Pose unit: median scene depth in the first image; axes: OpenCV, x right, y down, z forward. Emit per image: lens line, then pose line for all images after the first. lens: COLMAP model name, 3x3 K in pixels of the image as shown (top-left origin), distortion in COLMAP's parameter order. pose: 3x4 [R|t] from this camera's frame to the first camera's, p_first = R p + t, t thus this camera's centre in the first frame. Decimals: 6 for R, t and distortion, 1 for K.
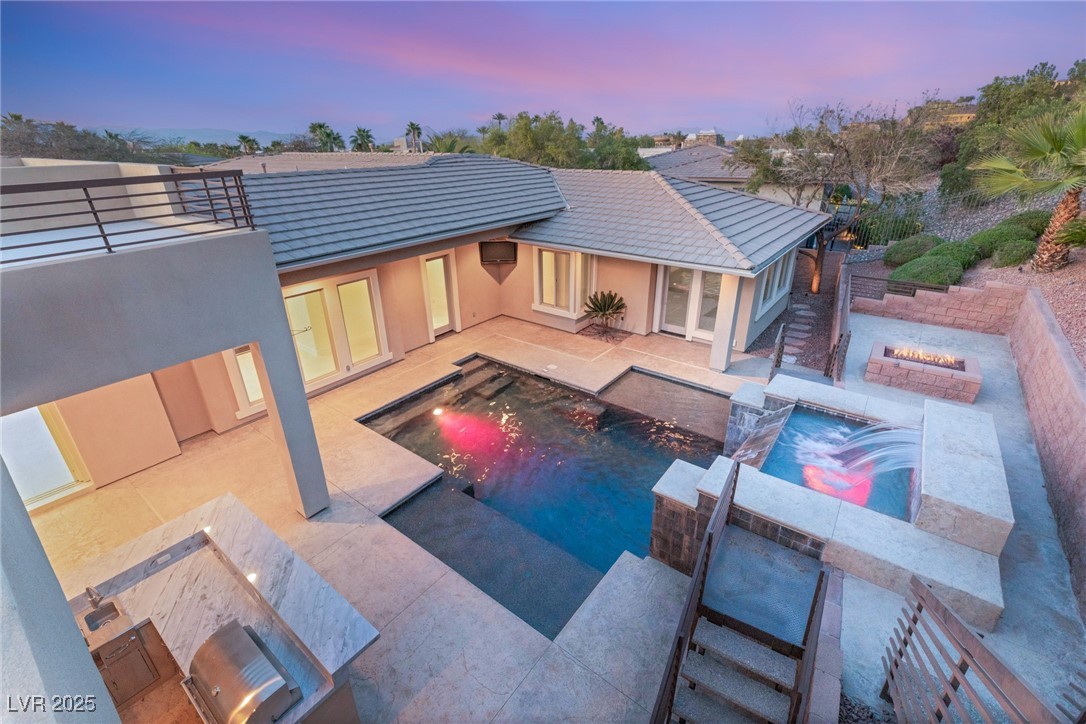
lens RADIAL K [[485.8, 0, 544.2], [0, 485.8, 360.2], [0, 0, 1]] dist [0.004512, 0.000277]
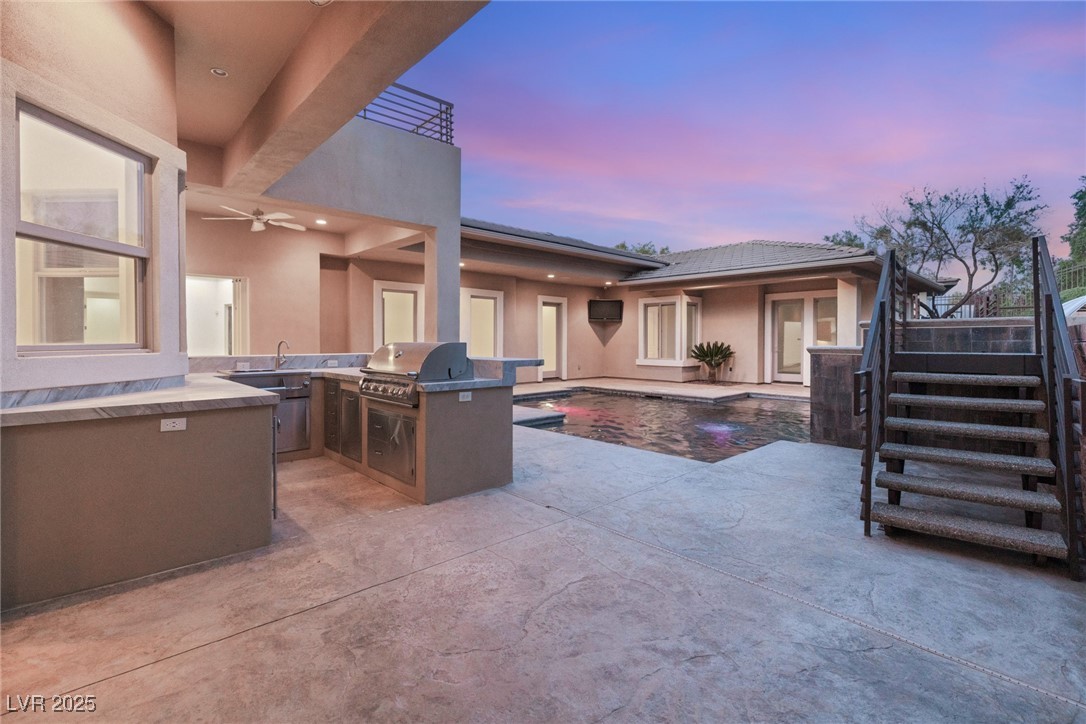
lens RADIAL K [[485.8, 0, 539.2], [0, 485.8, 353.6], [0, 0, 1]] dist [0.004512, 0.000277]
pose [[0.985523, 0.011852, -0.169128, -0.056185], [-0.078409, 0.916325, -0.392683, 0.307292], [0.150322, 0.400259, 0.903989, 0.037543]]
